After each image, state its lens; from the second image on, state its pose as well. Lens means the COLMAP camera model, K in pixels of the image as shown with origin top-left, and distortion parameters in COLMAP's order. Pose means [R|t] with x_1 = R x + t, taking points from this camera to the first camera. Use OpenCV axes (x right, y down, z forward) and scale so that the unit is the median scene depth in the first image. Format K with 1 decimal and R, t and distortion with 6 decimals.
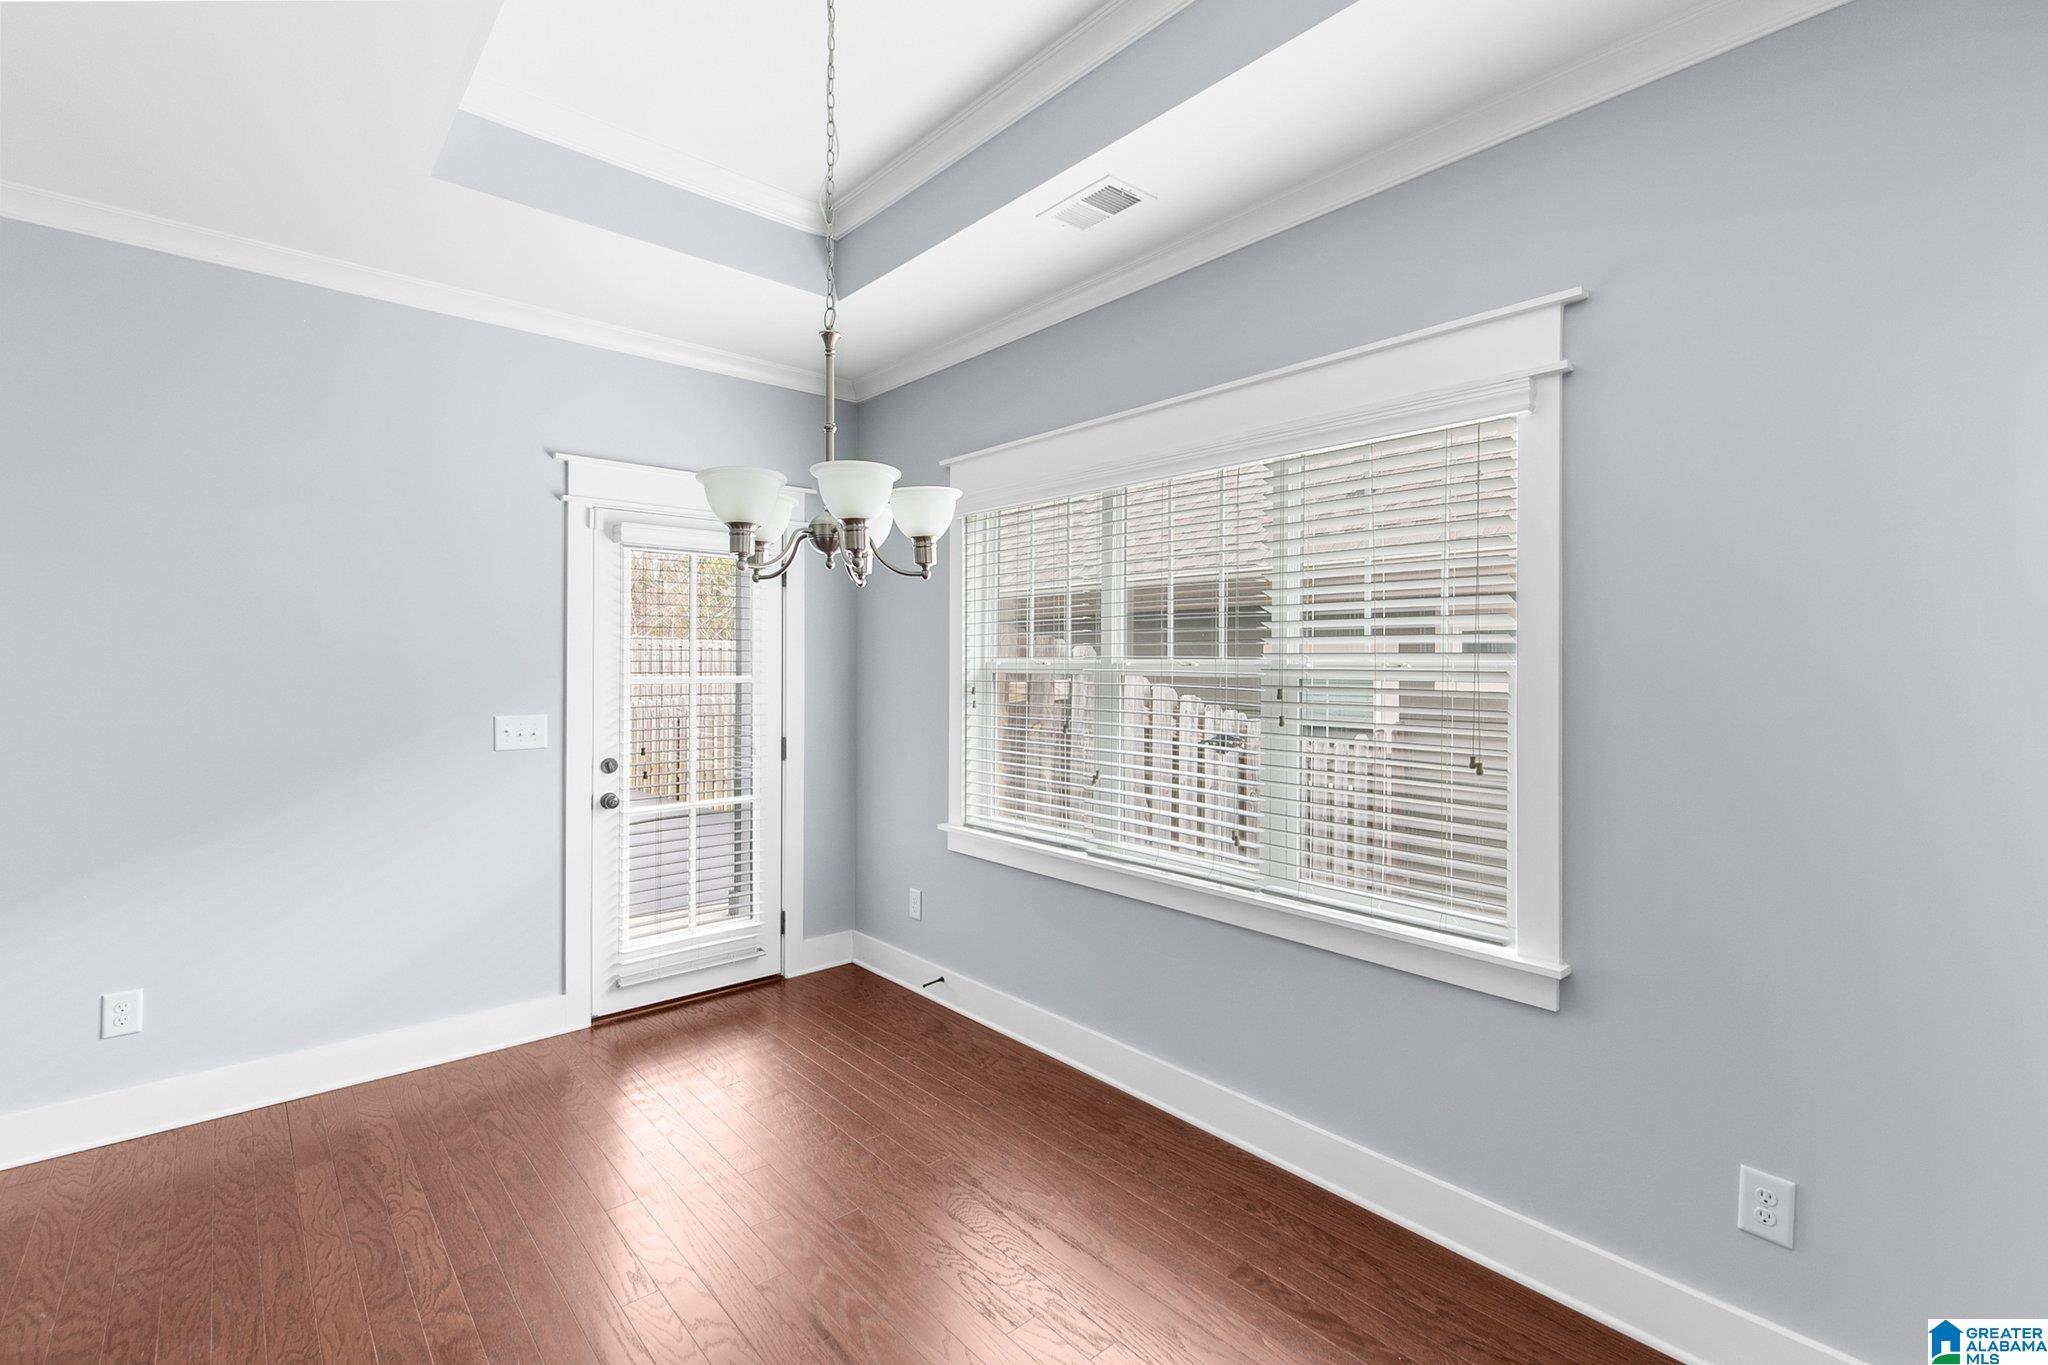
lens RADIAL K [[911.4, 0, 1018.1], [0, 911.4, 671.5], [0, 0, 1]] dist [0.007309, -0.000481]
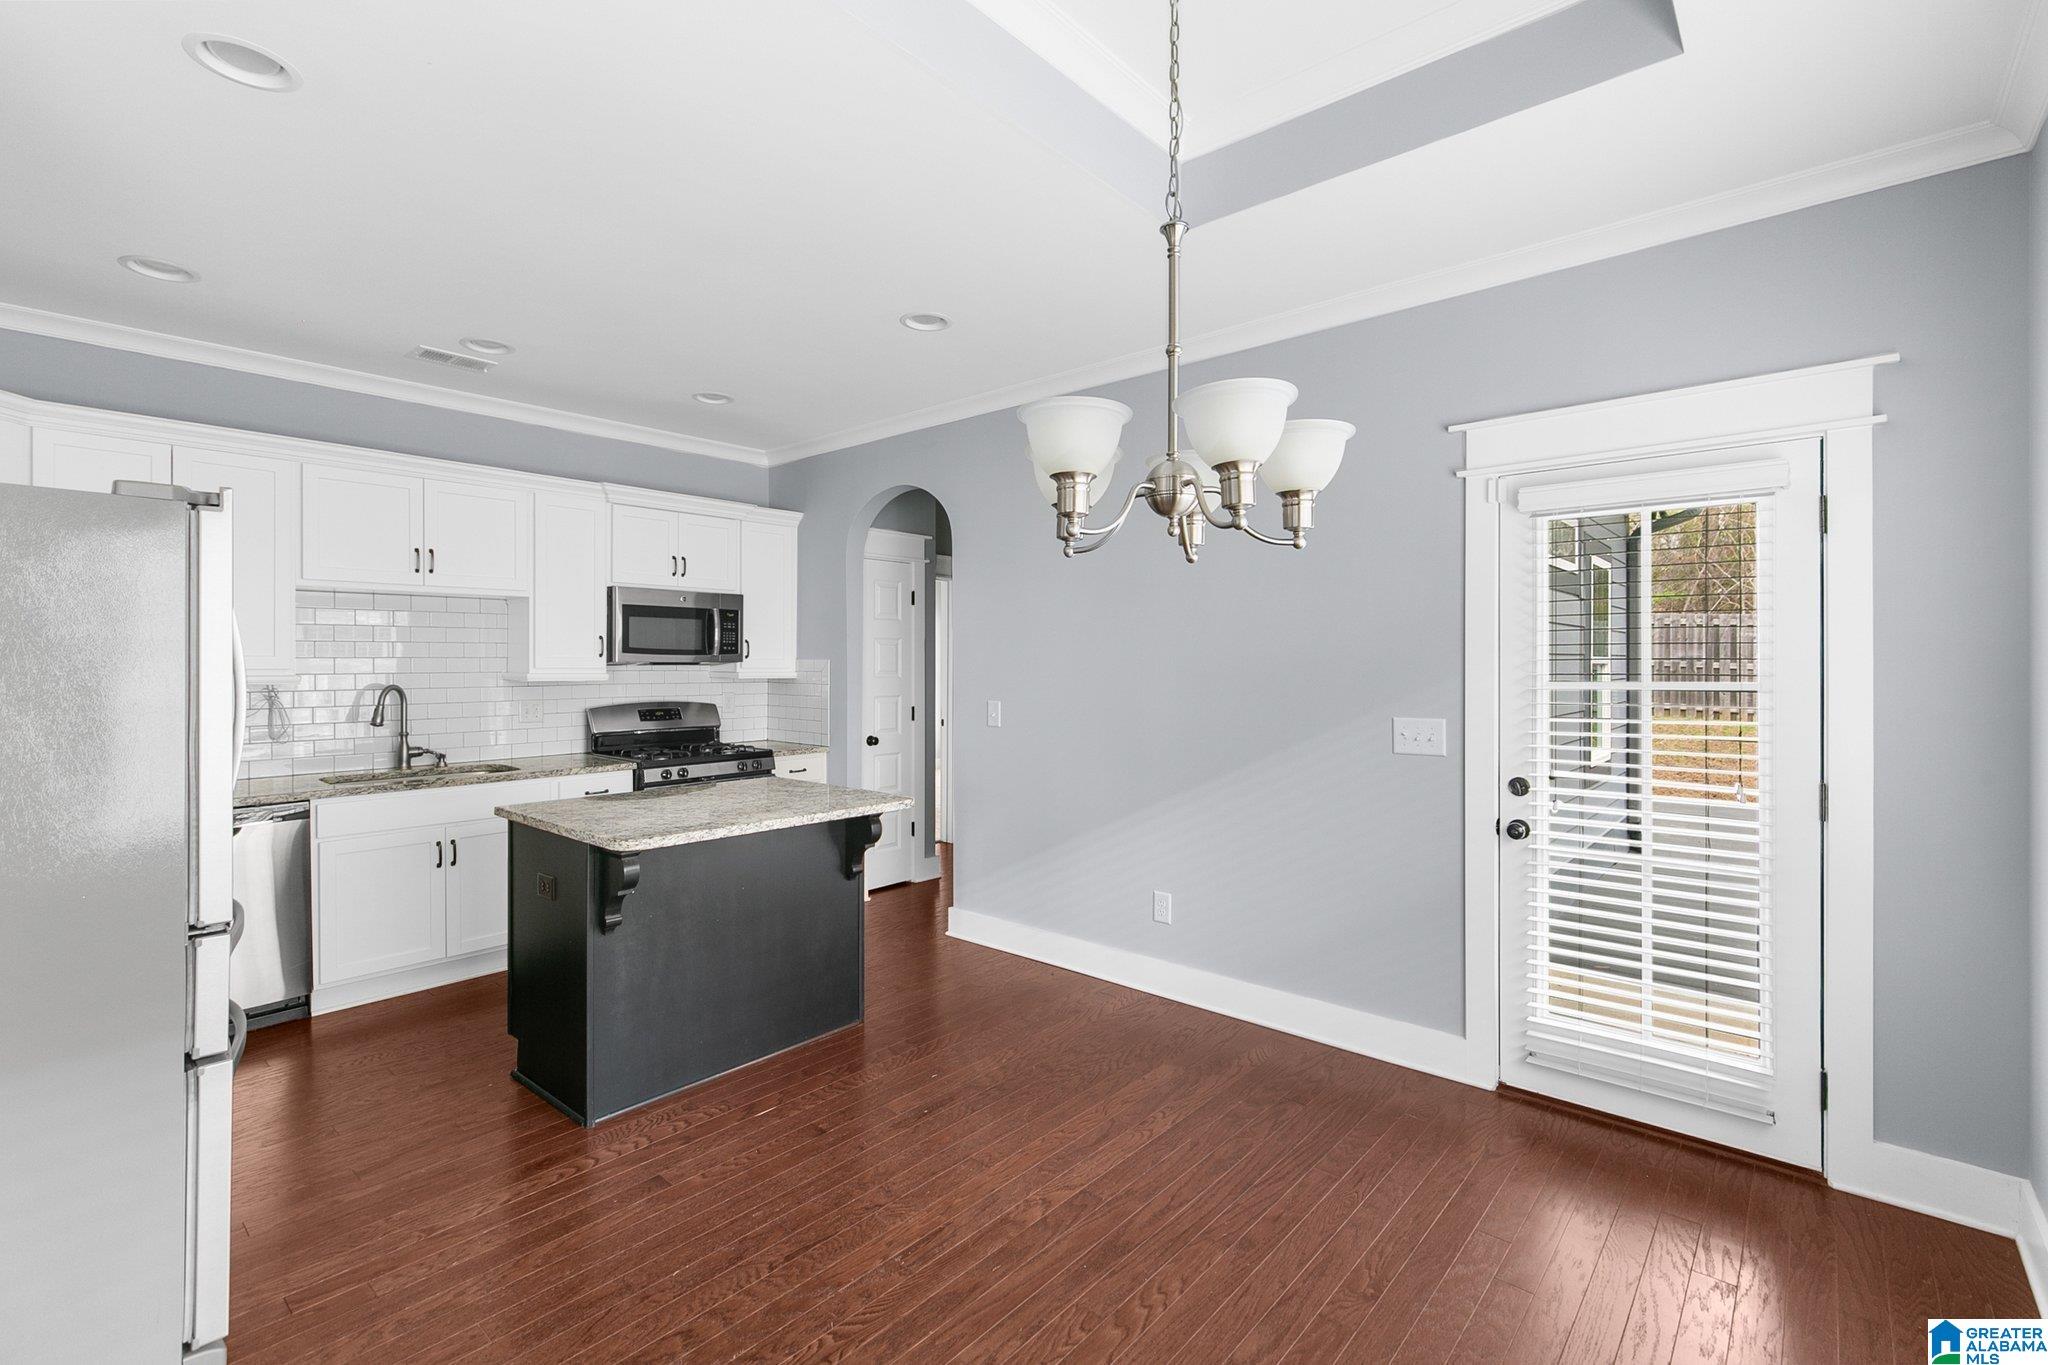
lens RADIAL K [[911.4, 0, 1024.6], [0, 911.4, 662.8], [0, 0, 1]] dist [0.007309, -0.000481]
pose [[0.136174, -0.002112, -0.990683, 0.312904], [-0.006409, 0.999975, -0.003012, -0.002833], [0.990664, 0.006759, 0.136157, 0.452375]]
